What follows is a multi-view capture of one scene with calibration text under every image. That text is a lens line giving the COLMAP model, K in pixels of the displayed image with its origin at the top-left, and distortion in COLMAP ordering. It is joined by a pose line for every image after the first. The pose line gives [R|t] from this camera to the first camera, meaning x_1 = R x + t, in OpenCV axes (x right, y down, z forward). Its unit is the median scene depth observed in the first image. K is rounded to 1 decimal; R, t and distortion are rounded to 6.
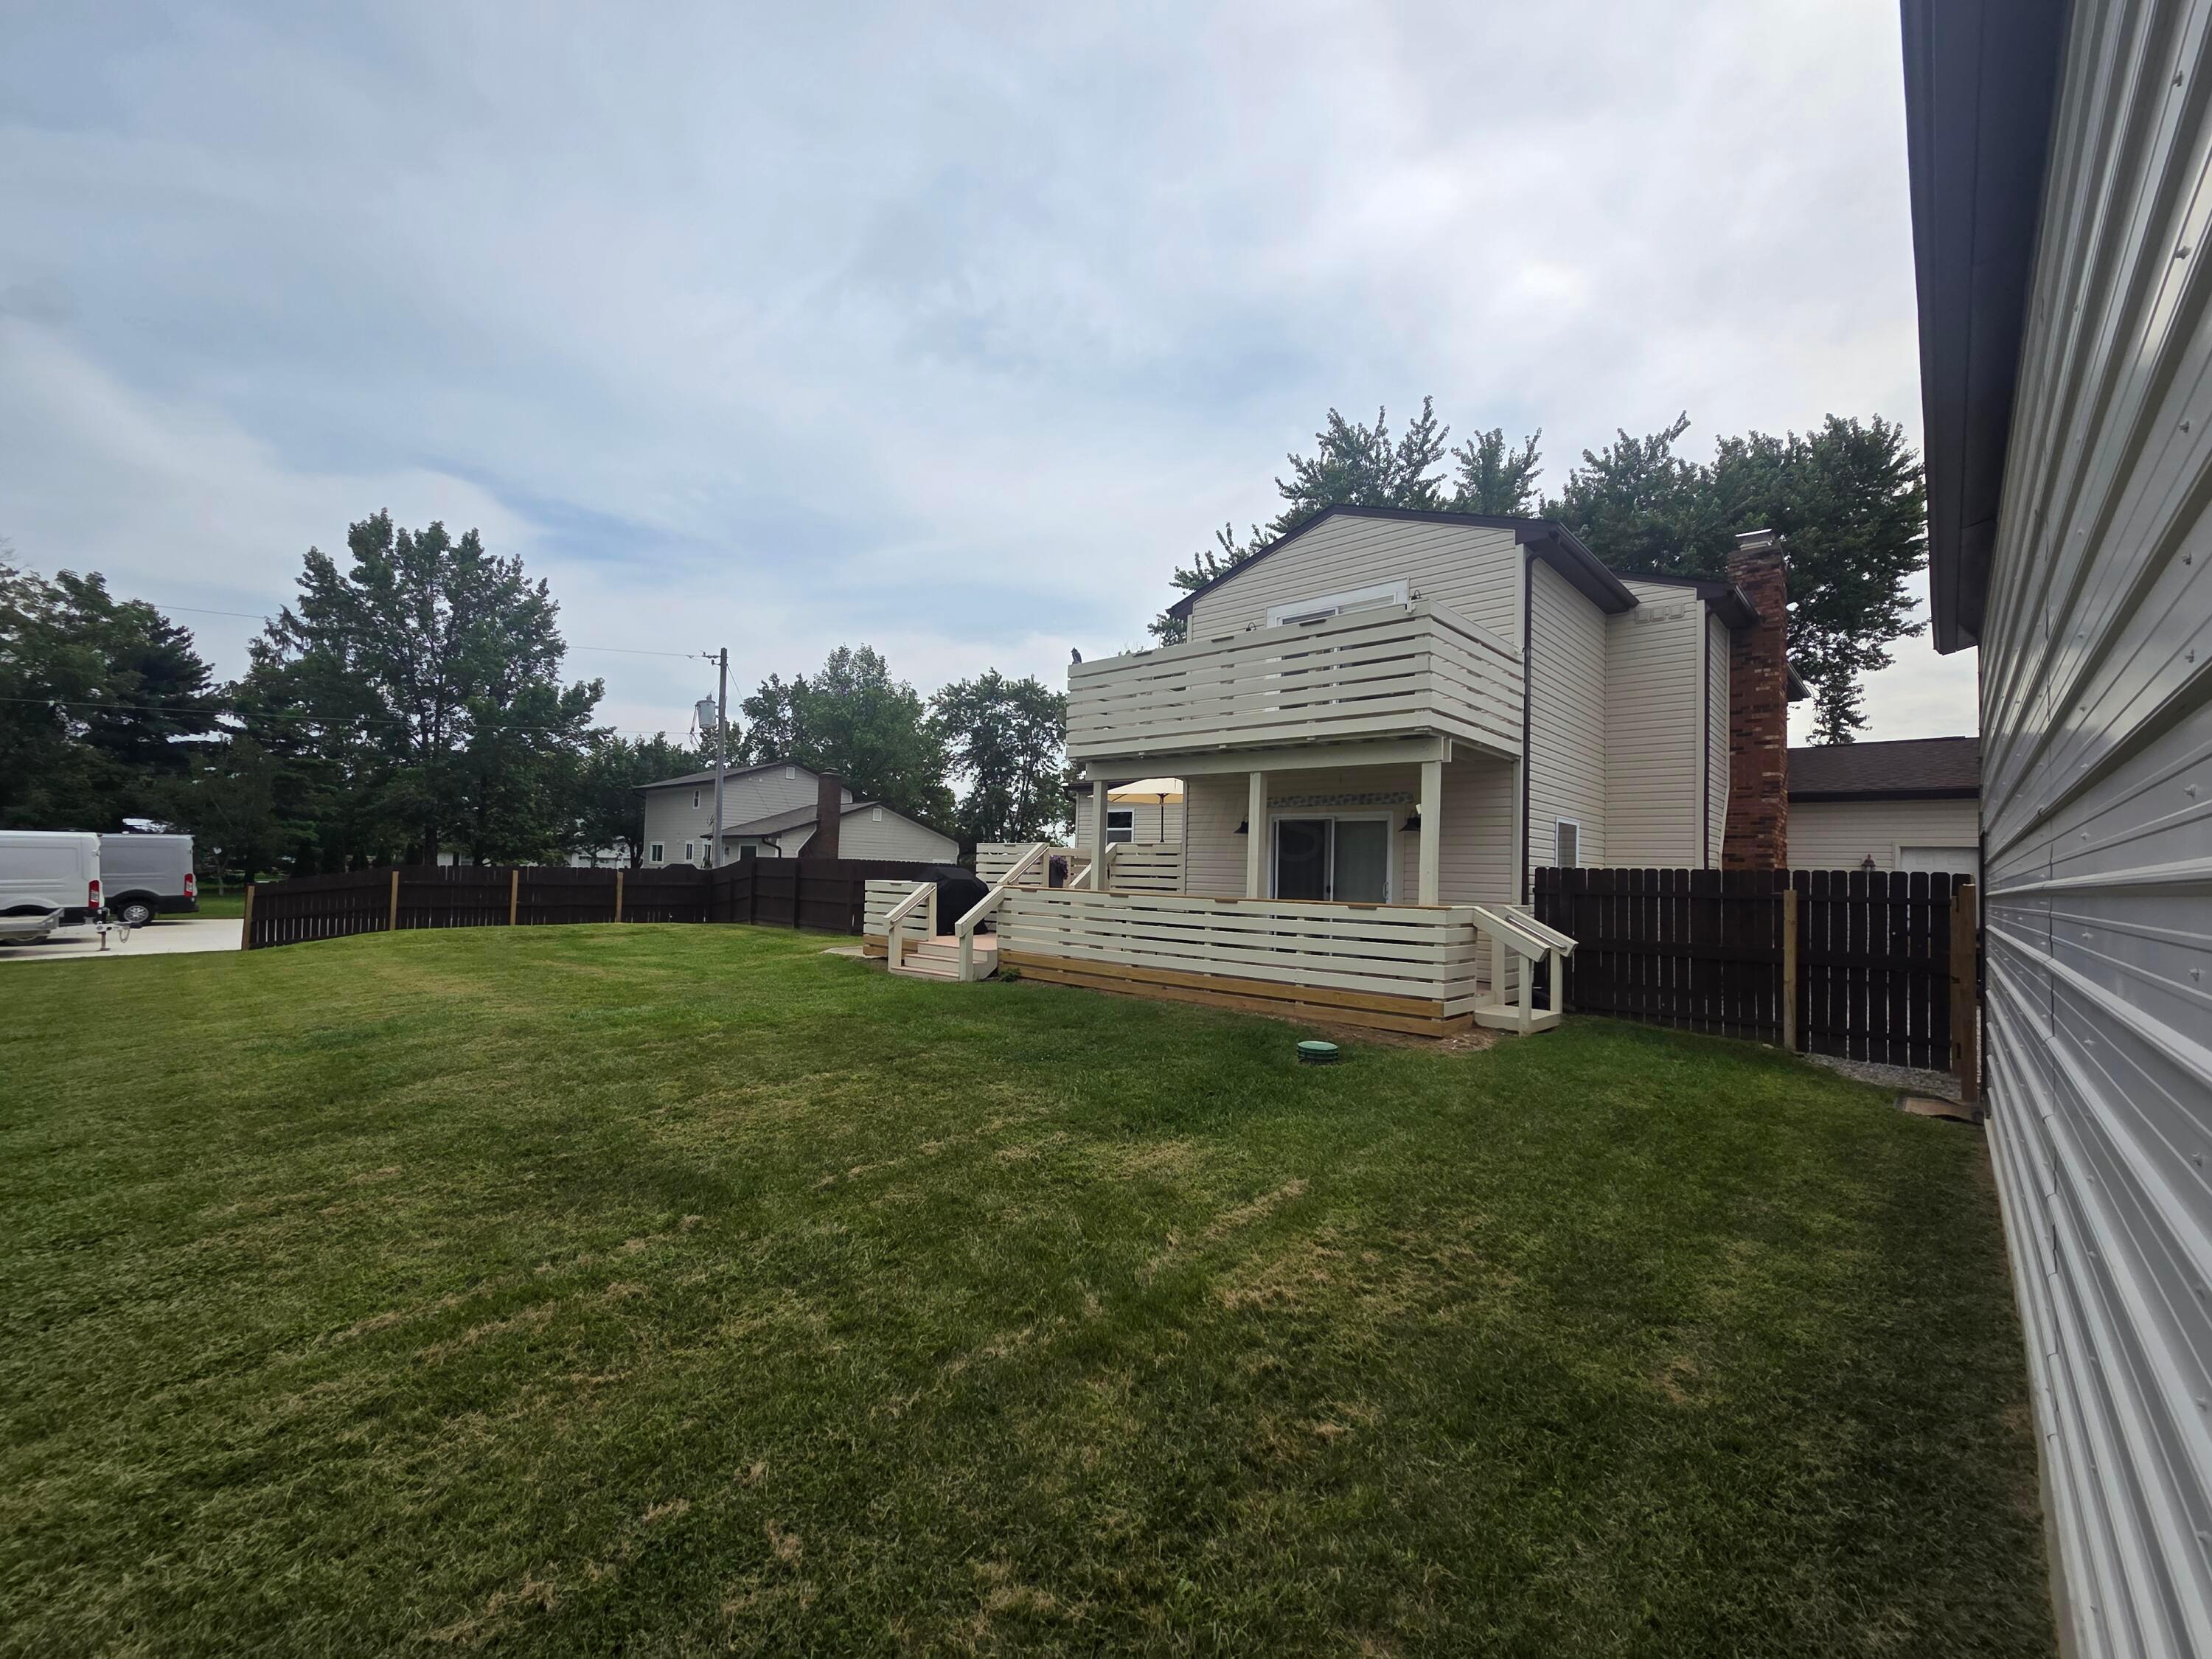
lens RADIAL K [[905.5, 0, 1106.0], [0, 905.5, 829.5], [0, 0, 1]] dist [0.010384, -0.005078]
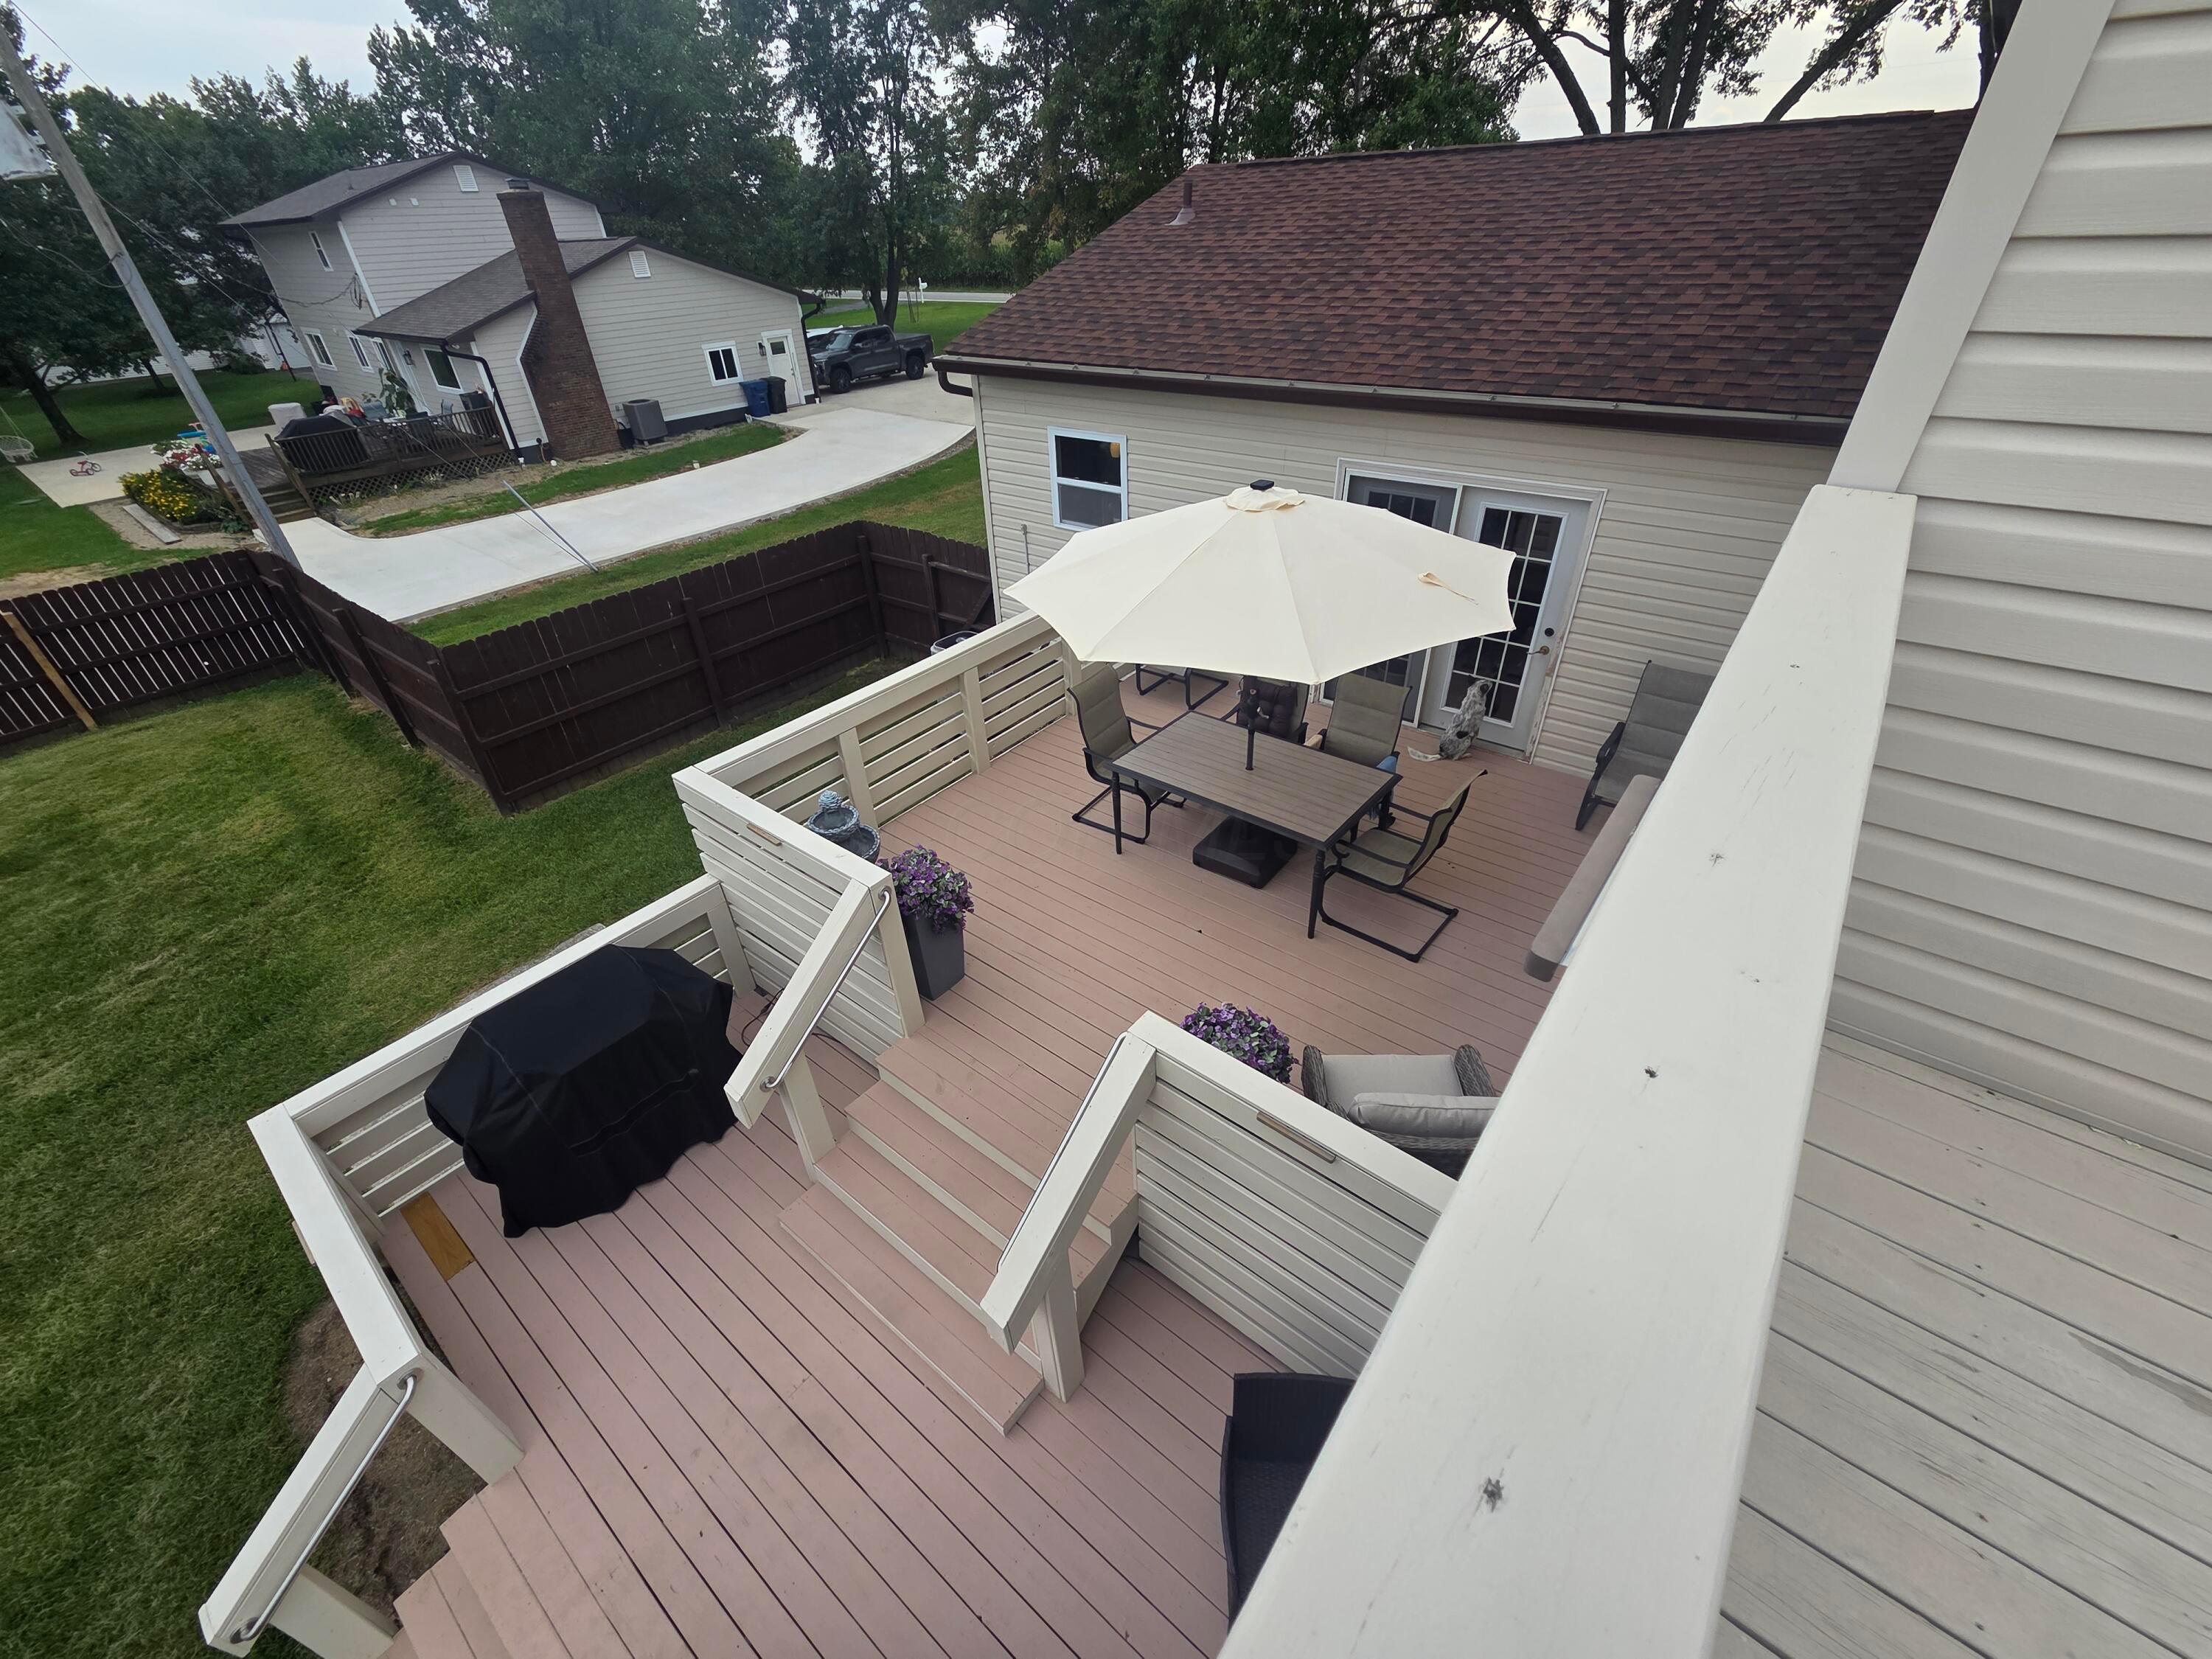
lens RADIAL K [[905.5, 0, 1106.0], [0, 905.5, 829.5], [0, 0, 1]] dist [0.010384, -0.005078]
pose [[0.995373, -0.092290, 0.026723, -0.002151], [0.057766, 0.797072, 0.601115, -0.038380], [-0.076777, -0.596790, 0.798716, 0.182873]]
